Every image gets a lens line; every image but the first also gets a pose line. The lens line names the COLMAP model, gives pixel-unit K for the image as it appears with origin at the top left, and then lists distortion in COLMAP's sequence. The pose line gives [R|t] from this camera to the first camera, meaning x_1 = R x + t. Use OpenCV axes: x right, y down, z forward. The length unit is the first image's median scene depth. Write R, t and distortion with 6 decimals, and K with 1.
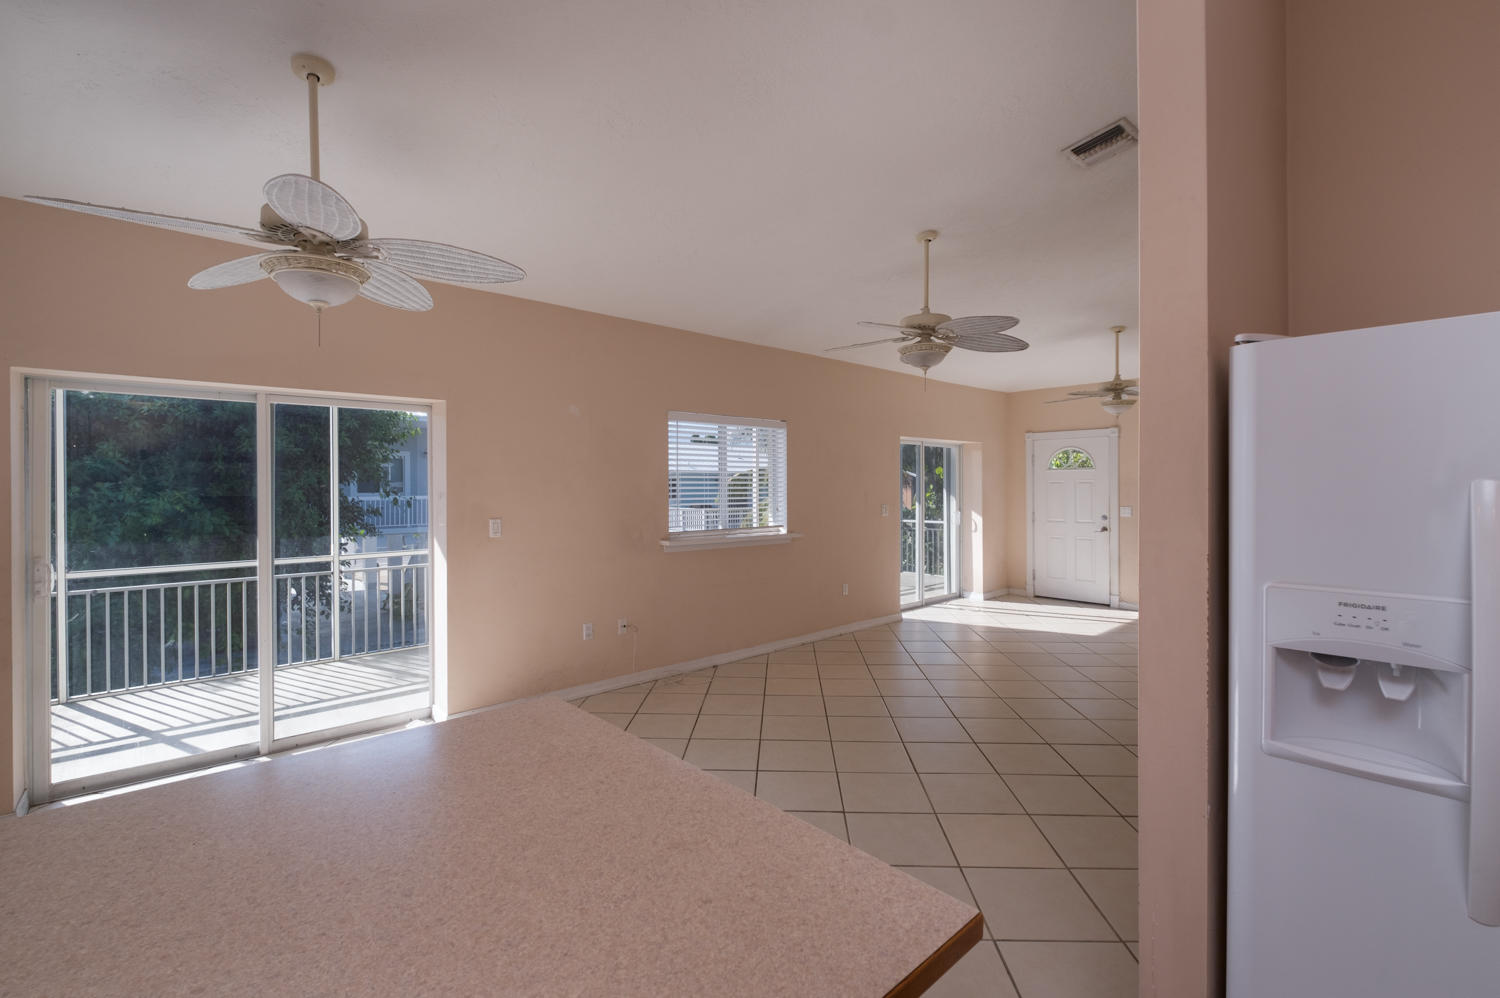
lens RADIAL K [[651.2, 0, 757.0], [0, 651.2, 494.4], [0, 0, 1]] dist [0.000292, -0.003582]
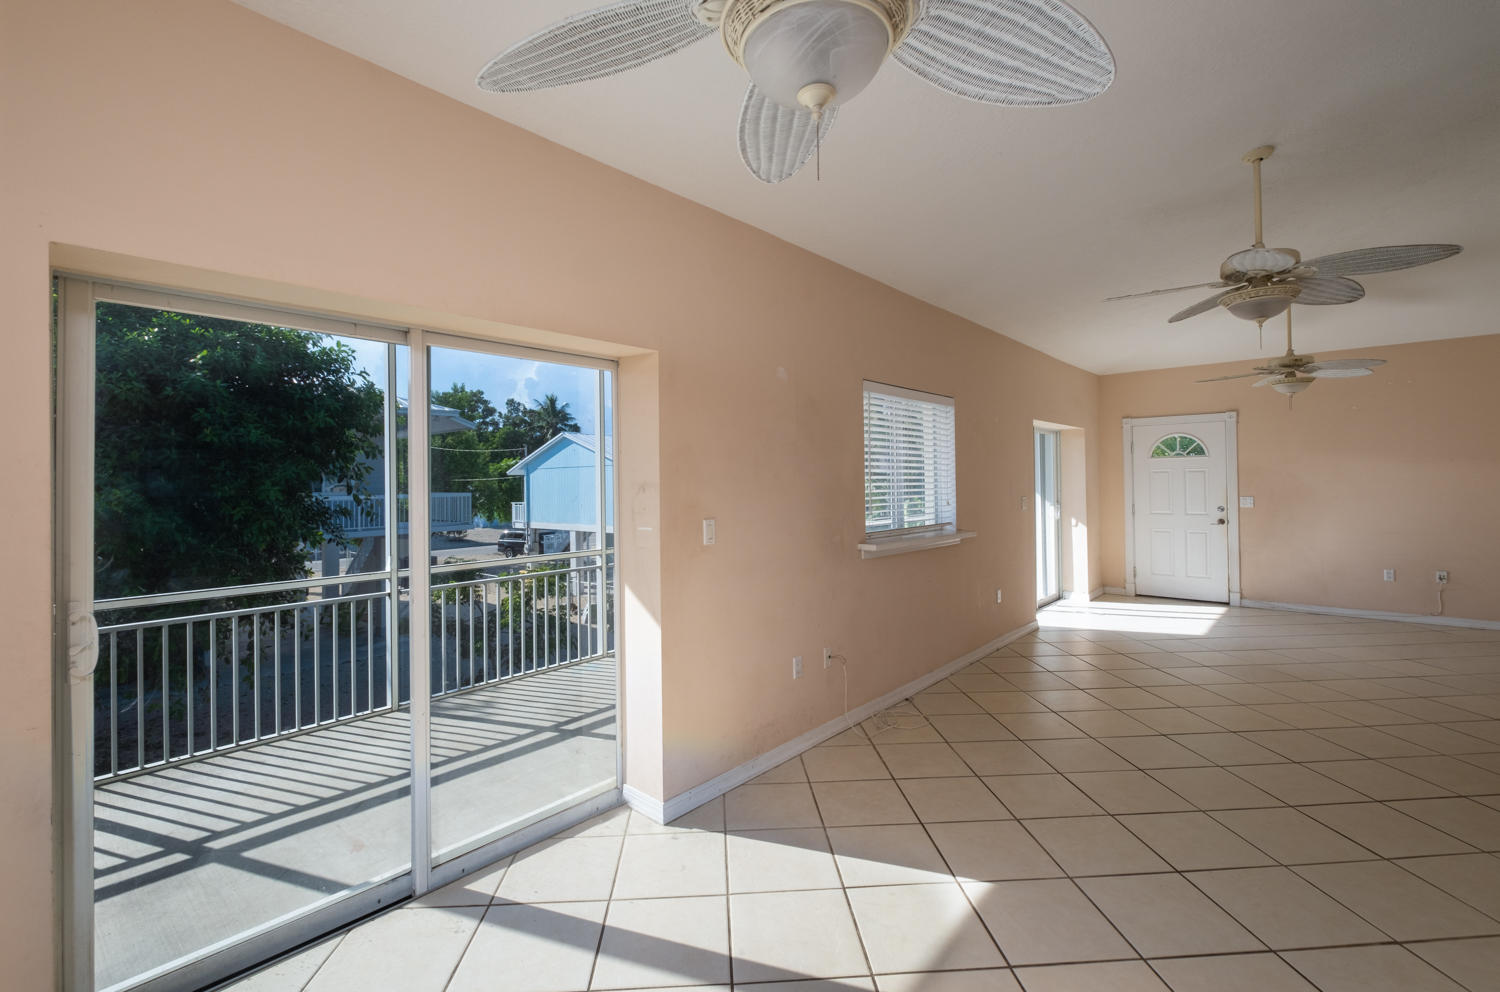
lens RADIAL K [[651.2, 0, 750.0], [0, 651.2, 476.3], [0, 0, 1]] dist [0.000292, -0.003582]
pose [[0.995297, -0.006457, 0.096656, -0.279010], [0.008535, 0.999741, -0.021104, 0.003959], [-0.096495, 0.021830, 0.995094, 0.180802]]
